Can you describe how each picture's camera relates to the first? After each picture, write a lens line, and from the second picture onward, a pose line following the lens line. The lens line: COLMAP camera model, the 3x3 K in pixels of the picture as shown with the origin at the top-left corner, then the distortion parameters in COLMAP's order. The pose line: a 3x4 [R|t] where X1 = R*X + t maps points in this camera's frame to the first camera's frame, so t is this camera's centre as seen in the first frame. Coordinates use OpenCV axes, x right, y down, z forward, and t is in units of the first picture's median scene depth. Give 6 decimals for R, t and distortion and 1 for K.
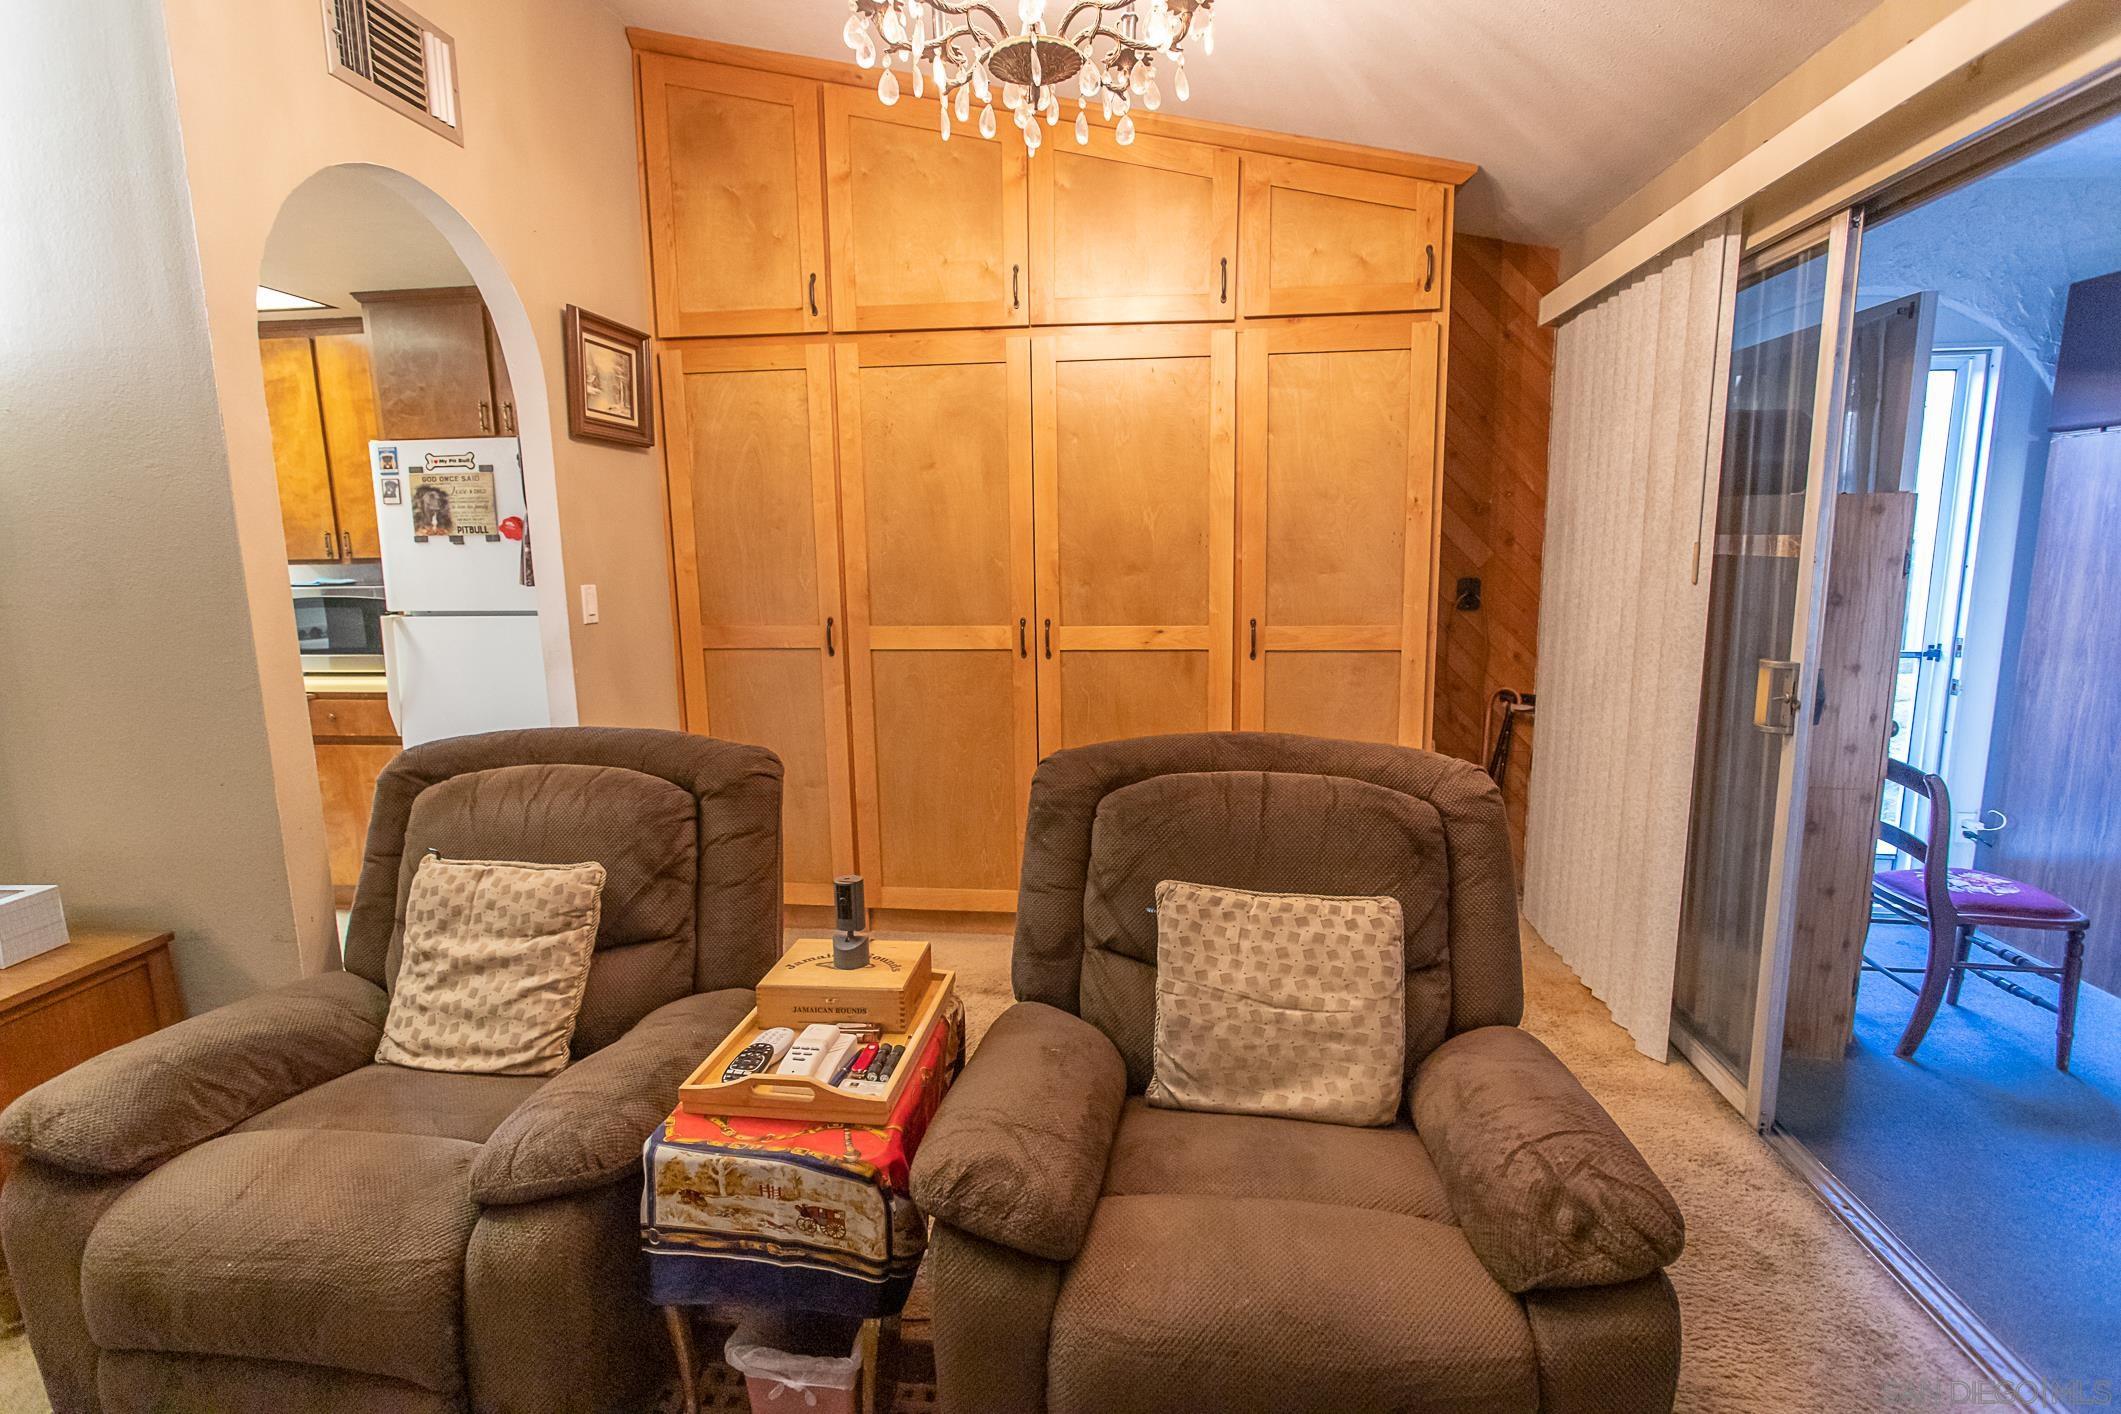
lens RADIAL K [[1015.3, 0, 1045.1], [0, 1015.3, 705.3], [0, 0, 1]] dist [-0.017513, 0.008376]
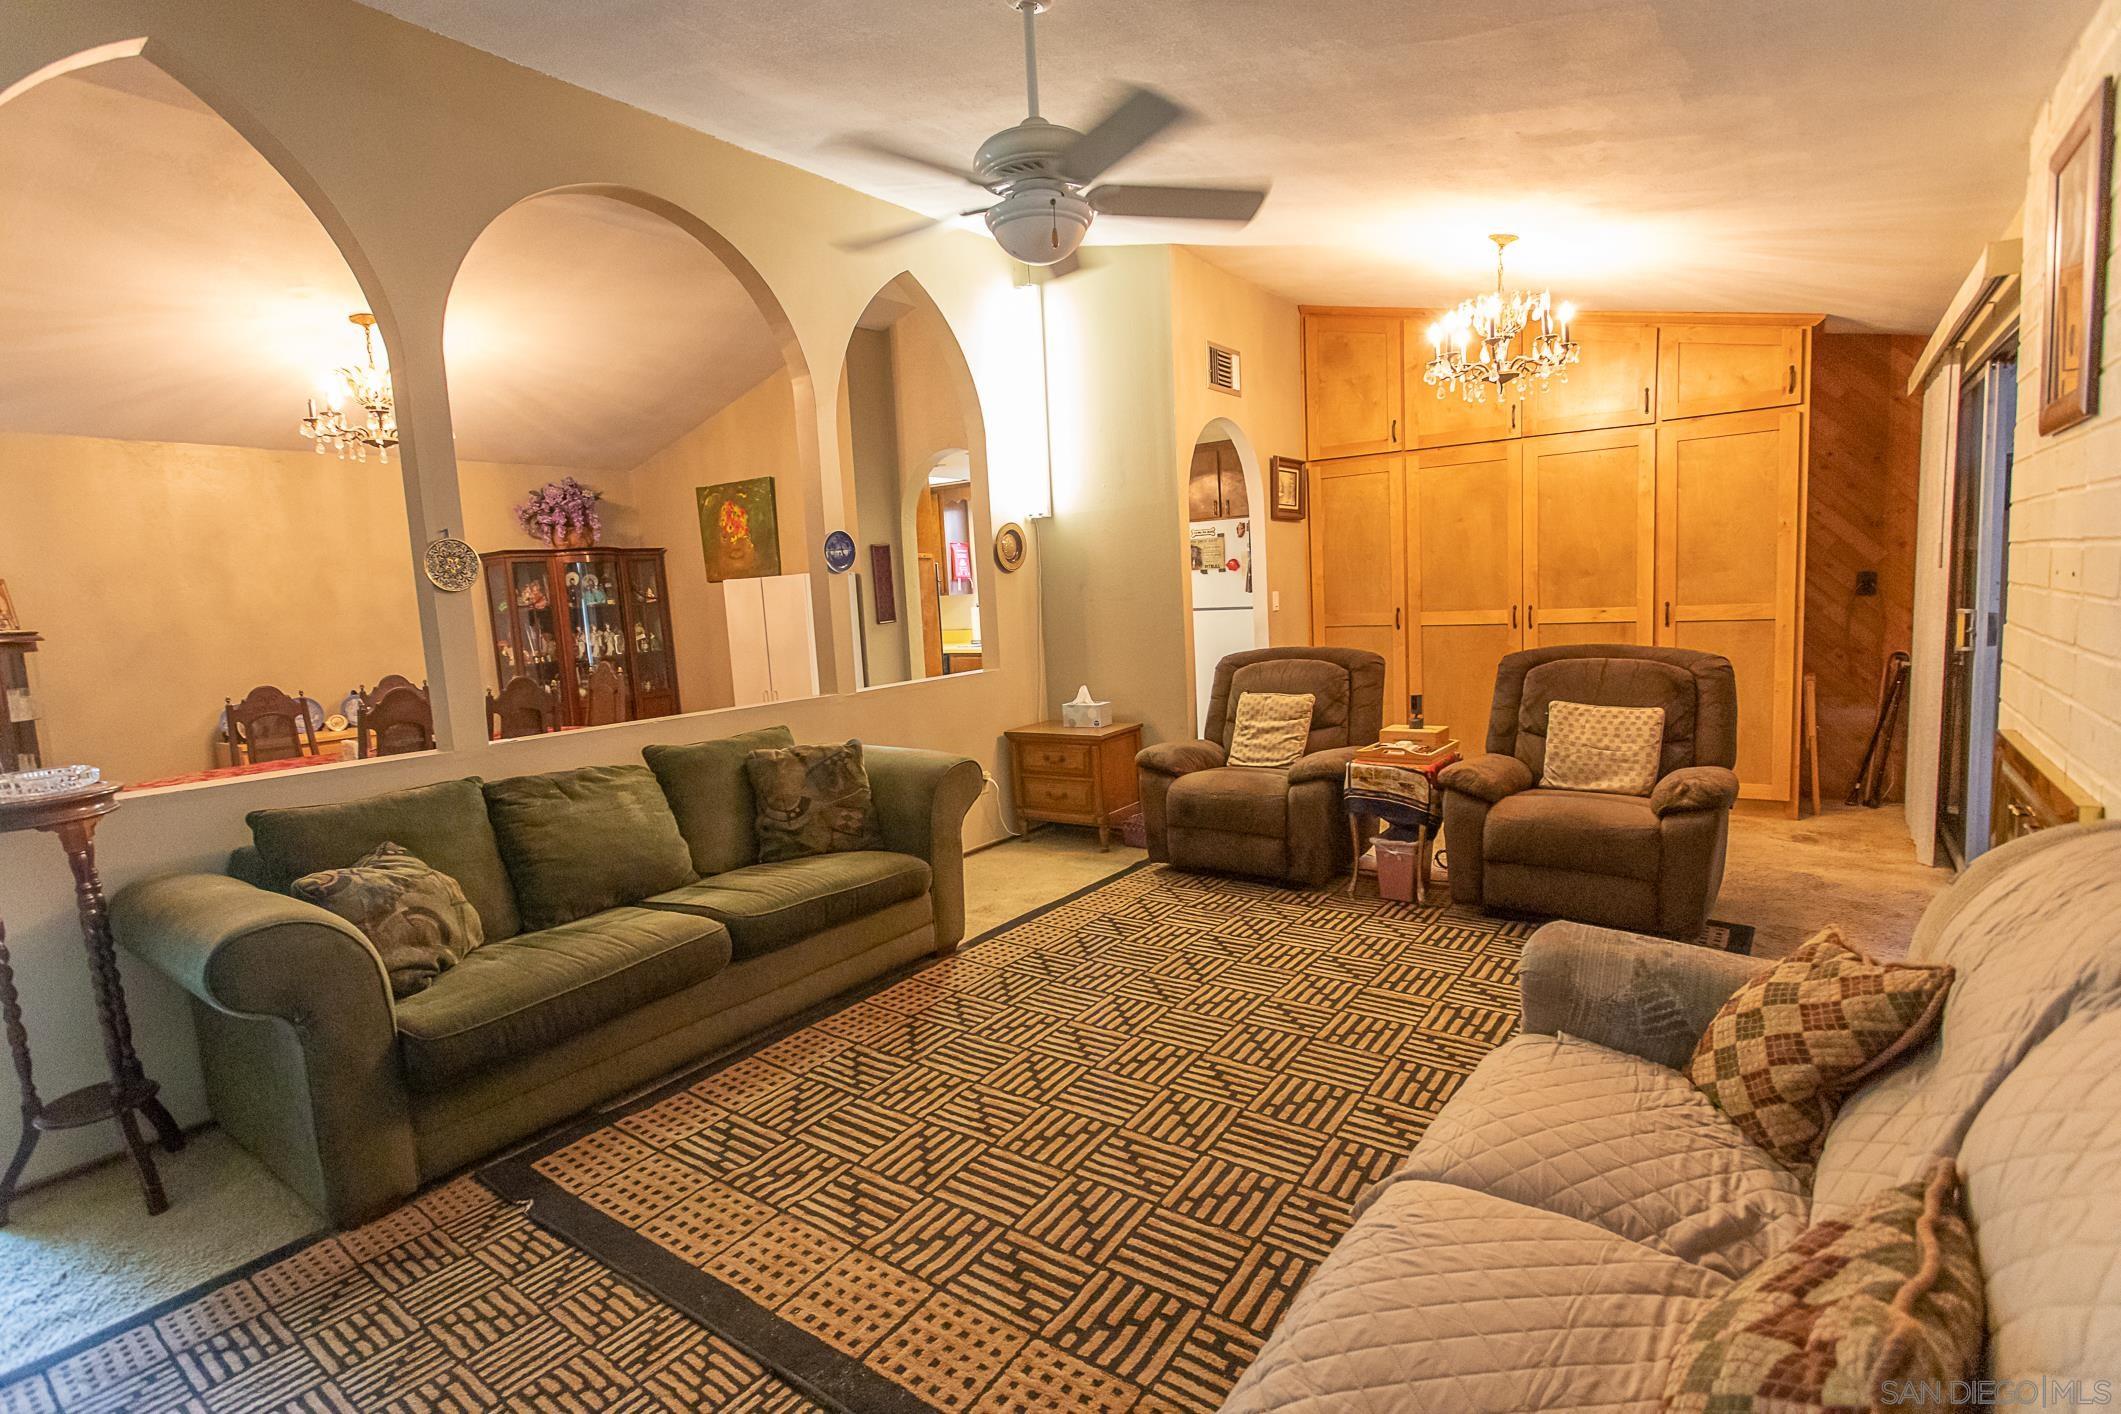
lens RADIAL K [[1015.3, 0, 1063.8], [0, 1015.3, 707.0], [0, 0, 1]] dist [-0.017513, 0.008376]
pose [[0.879631, 0.023216, -0.475089, 0.210495], [-0.034884, 0.999267, -0.015759, 0.237300], [0.474375, 0.030435, 0.879797, -1.461825]]
